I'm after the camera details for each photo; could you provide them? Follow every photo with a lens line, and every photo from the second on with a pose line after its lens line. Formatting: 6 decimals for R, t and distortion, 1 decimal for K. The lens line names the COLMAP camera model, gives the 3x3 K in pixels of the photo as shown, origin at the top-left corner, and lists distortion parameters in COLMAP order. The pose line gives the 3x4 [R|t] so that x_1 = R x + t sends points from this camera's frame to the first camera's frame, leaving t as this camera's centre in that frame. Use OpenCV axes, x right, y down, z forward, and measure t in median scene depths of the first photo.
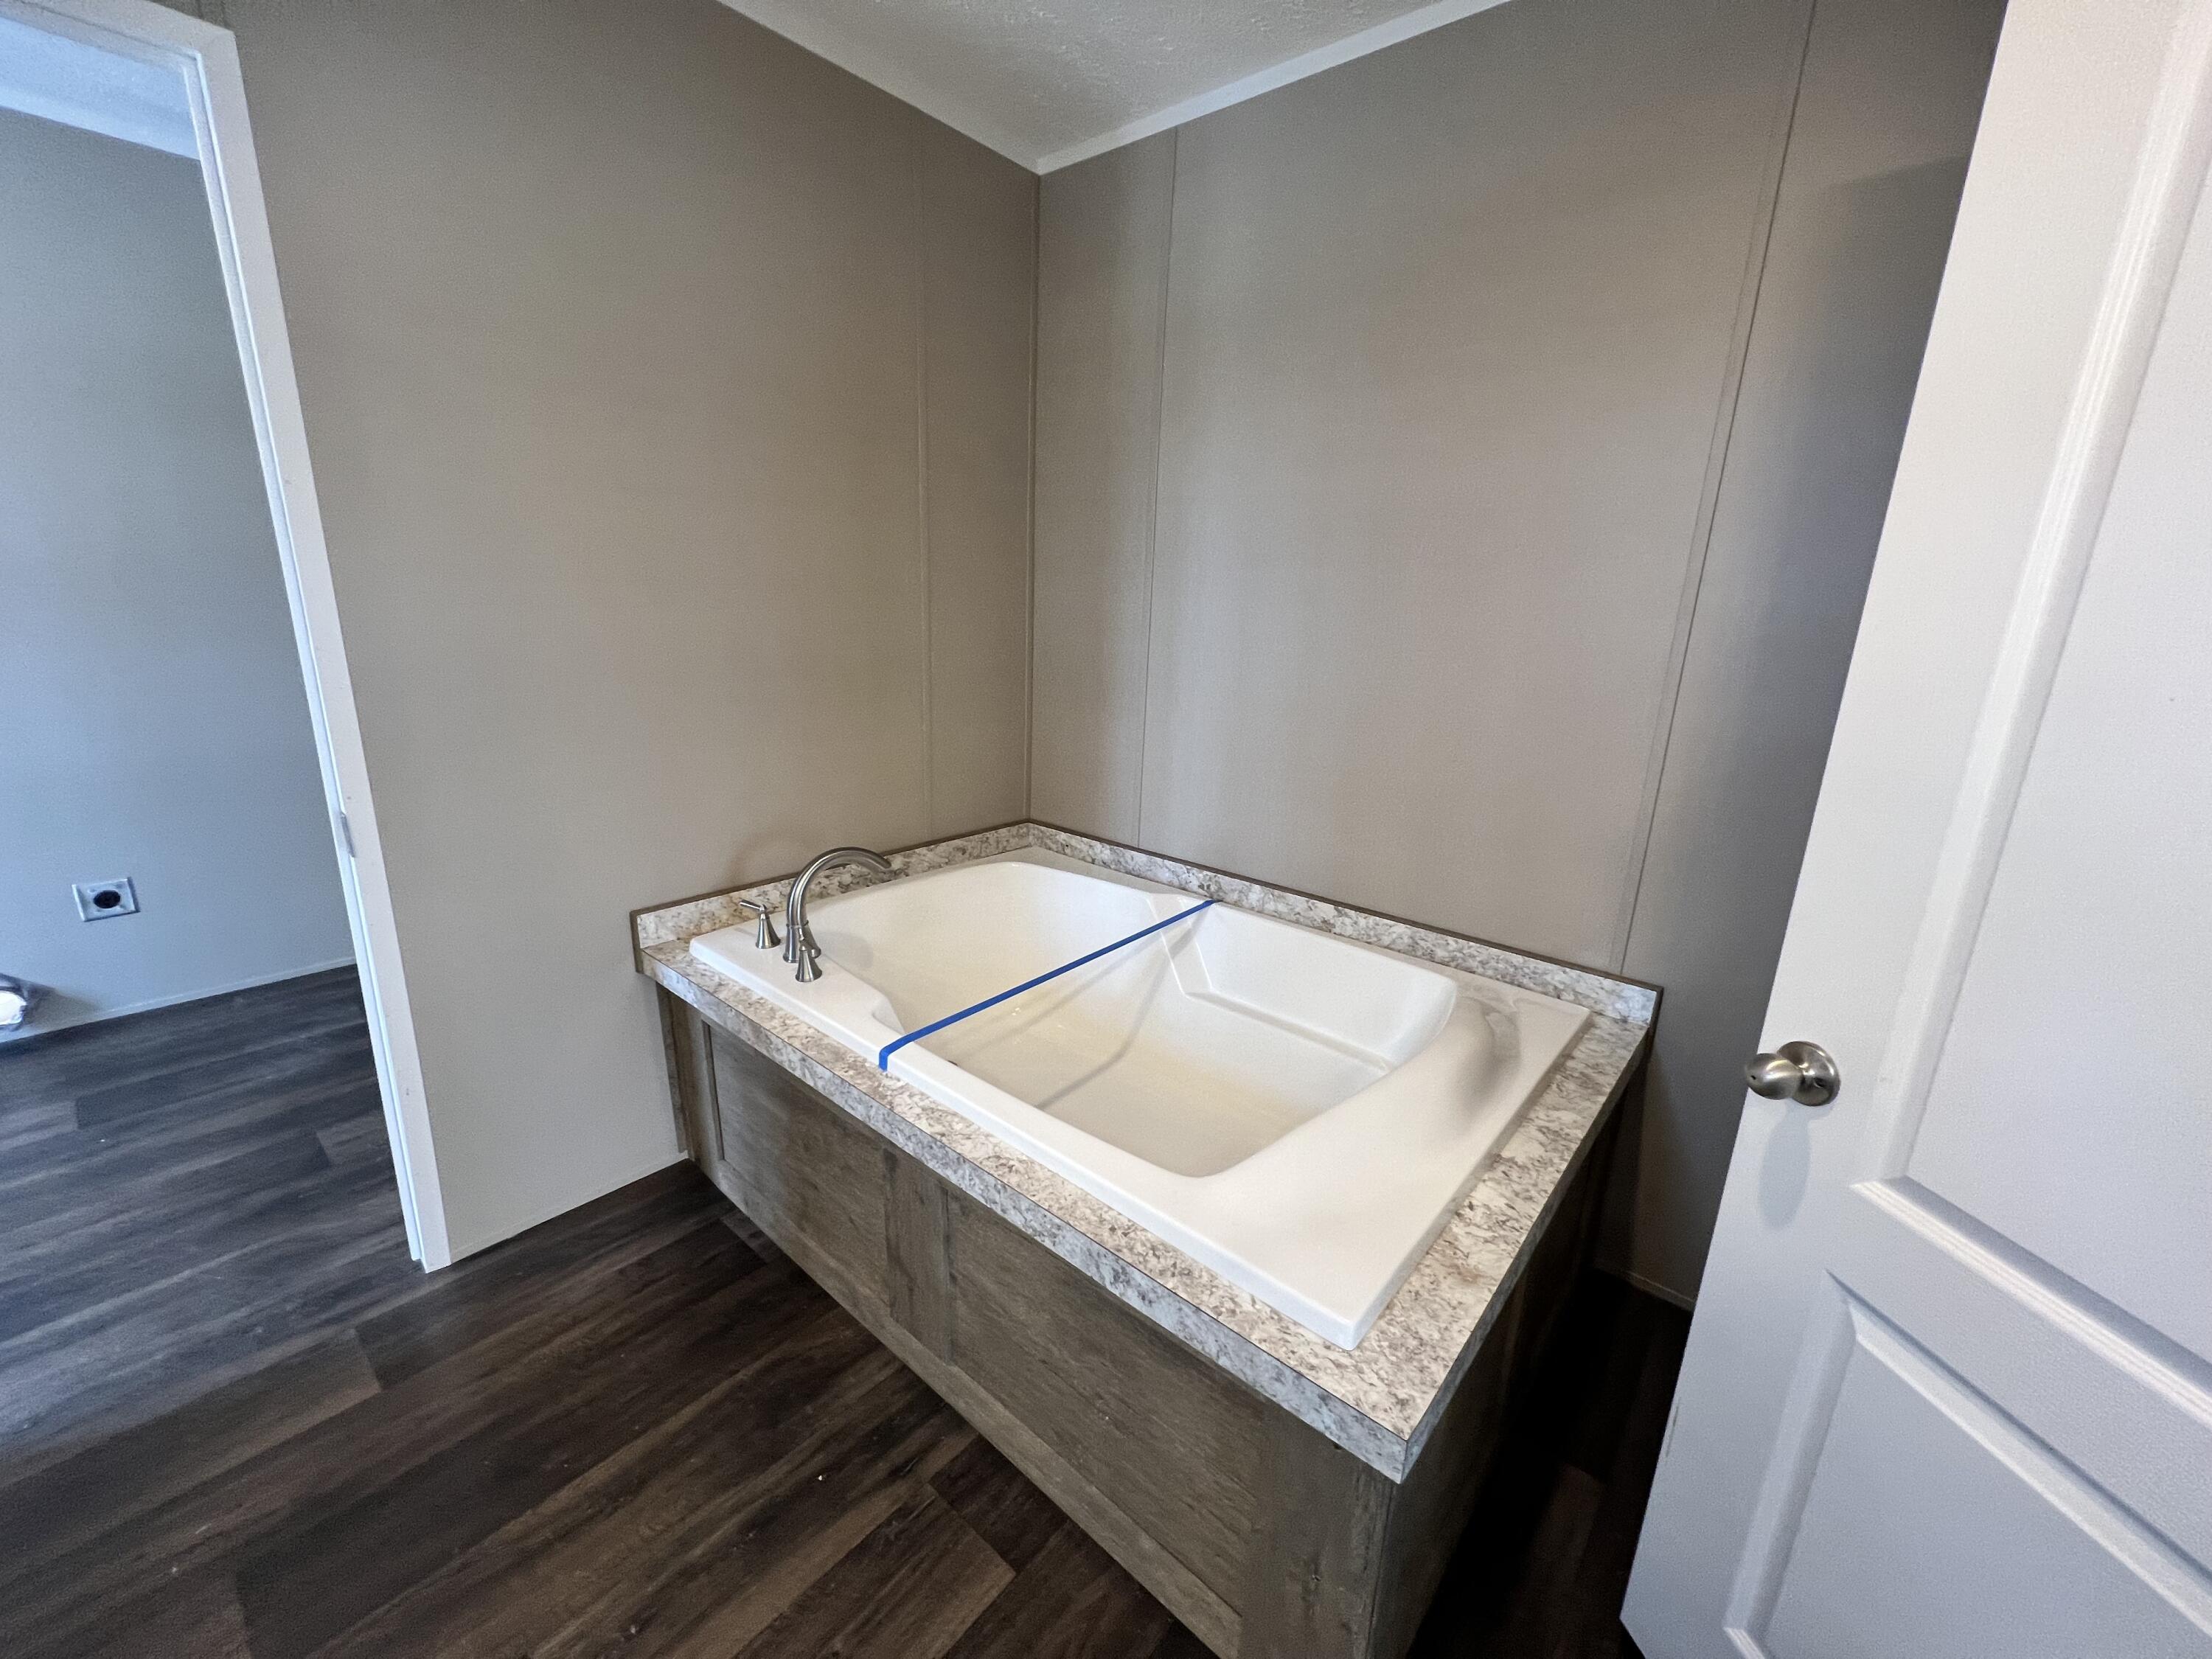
lens RADIAL K [[882.2, 0, 1107.1], [0, 882.2, 828.0], [0, 0, 1]] dist [0.002352, 0.000574]
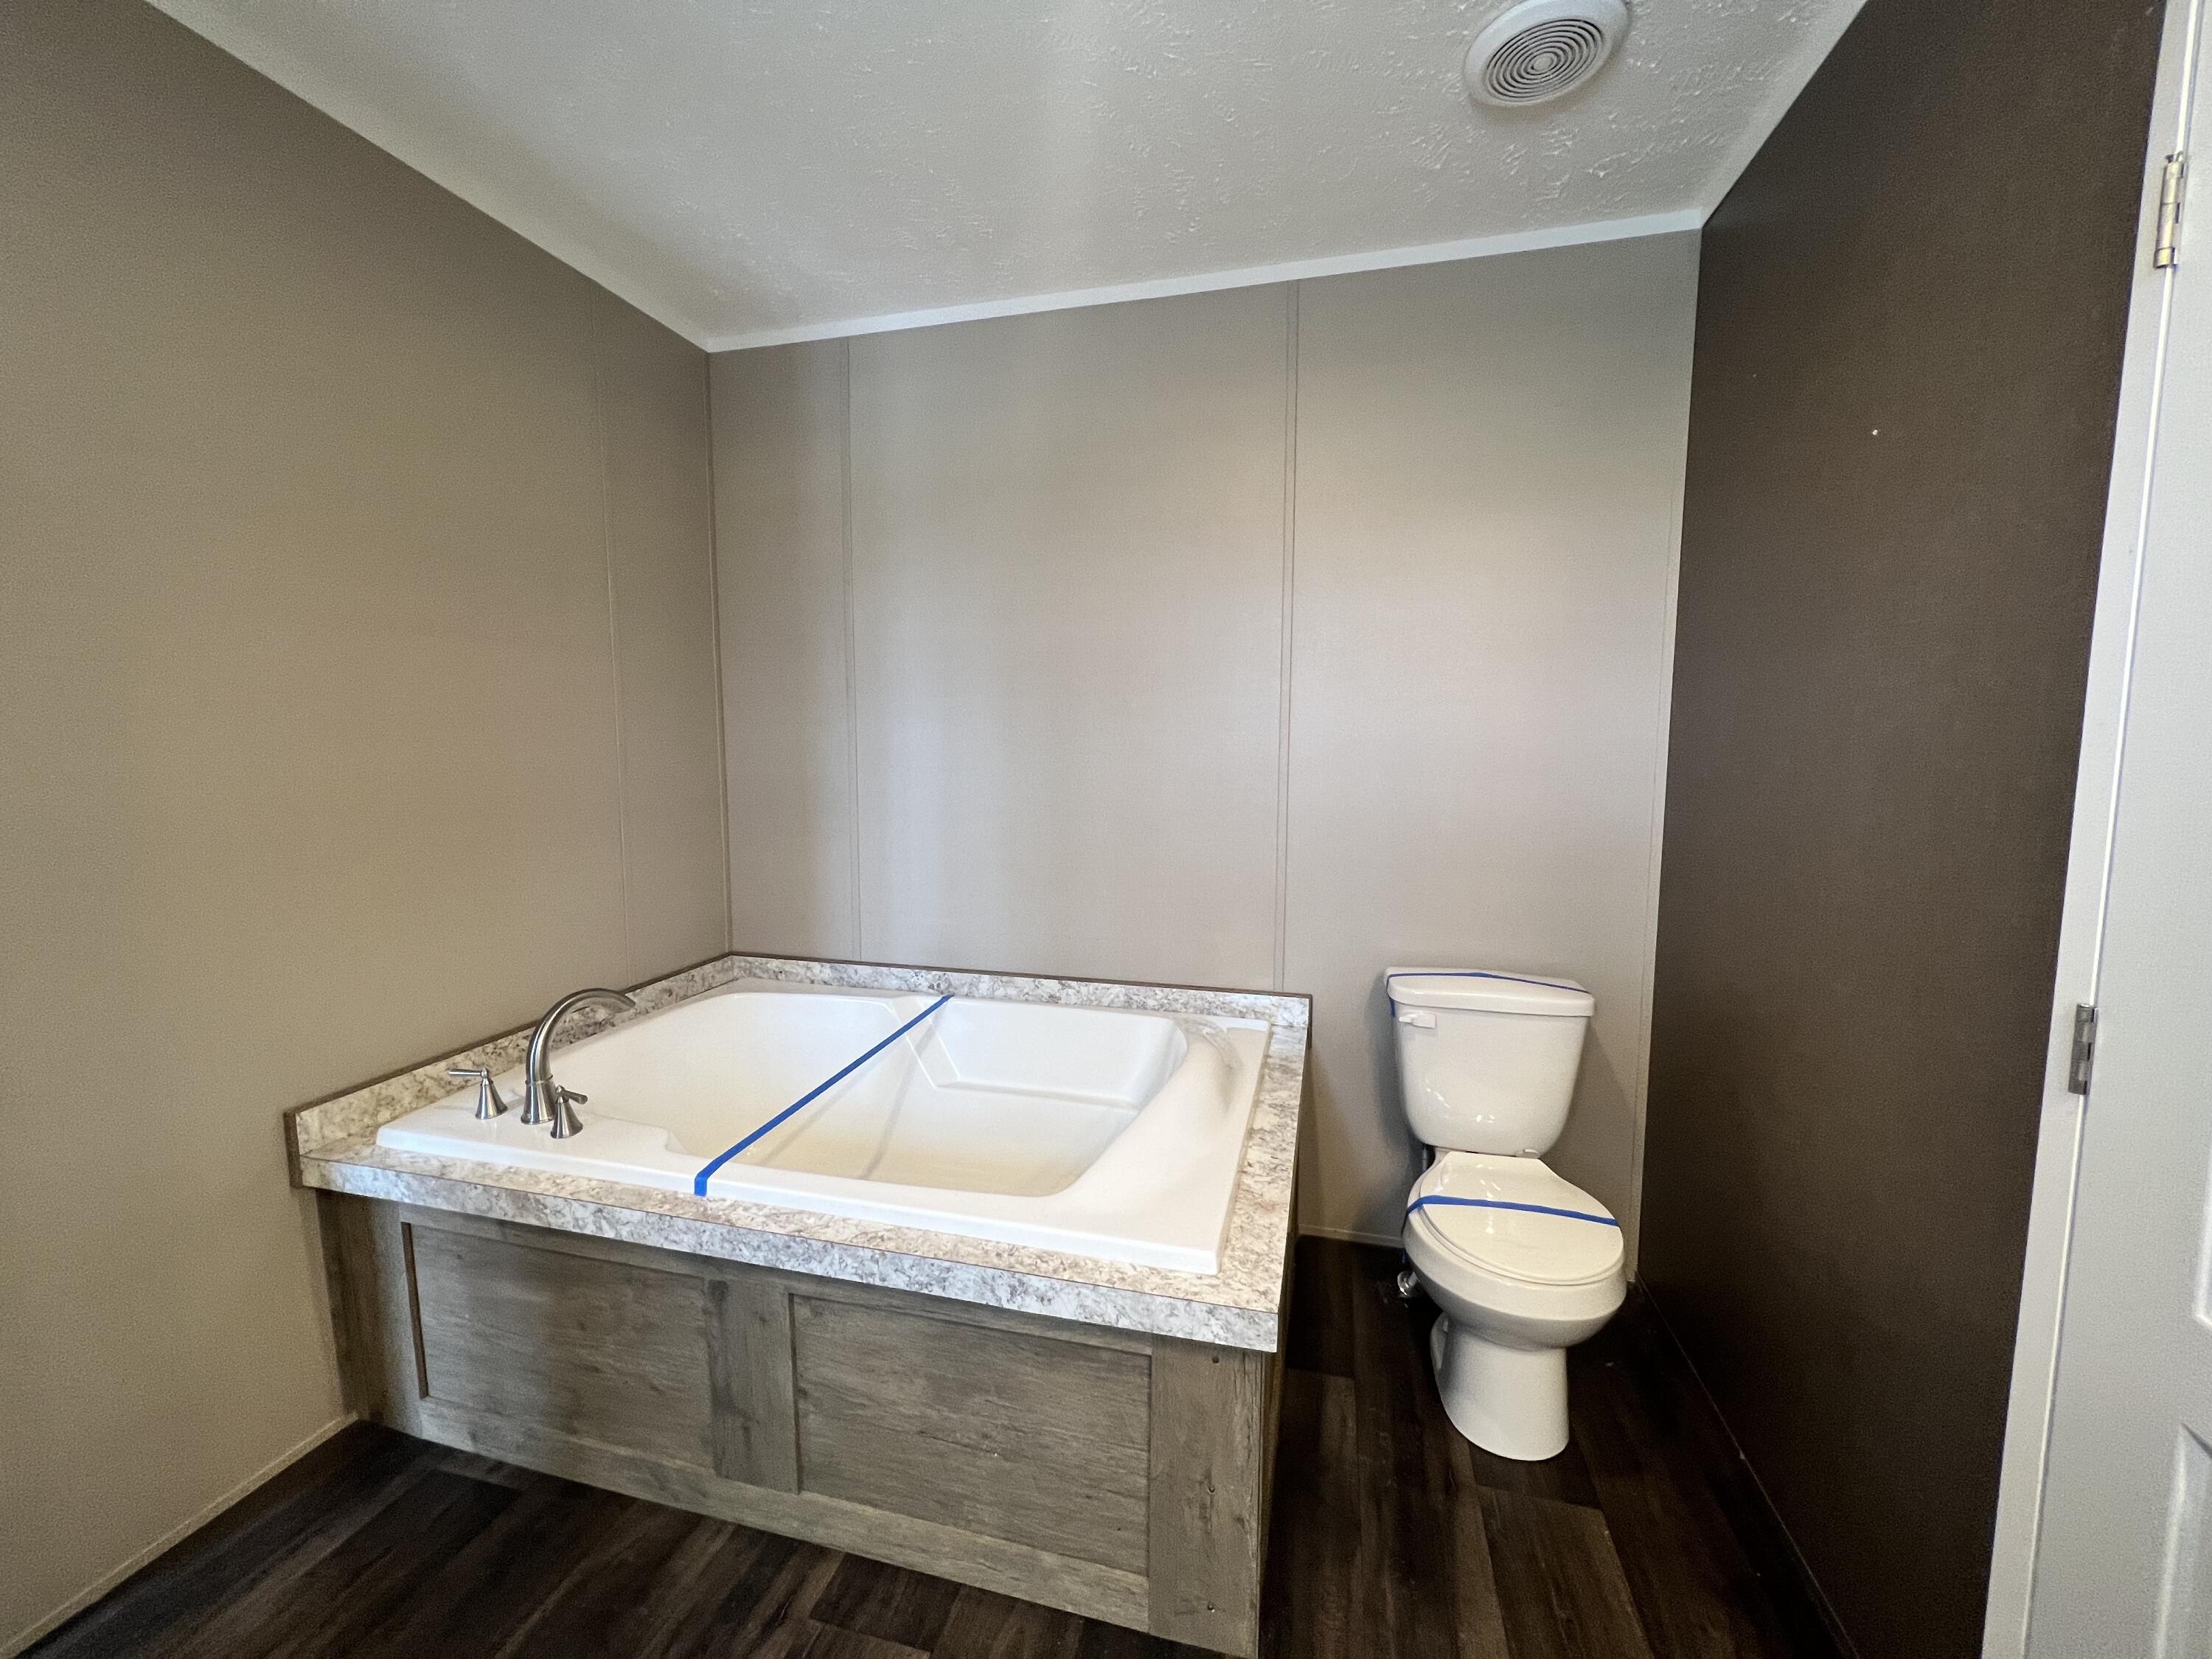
lens RADIAL K [[882.2, 0, 1102.1], [0, 882.2, 831.4], [0, 0, 1]] dist [0.002352, 0.000574]
pose [[0.899617, -0.079584, 0.429366, -0.205359], [0.141404, 0.983366, -0.114003, 0.044060], [-0.413151, 0.163274, 0.895906, -0.103158]]
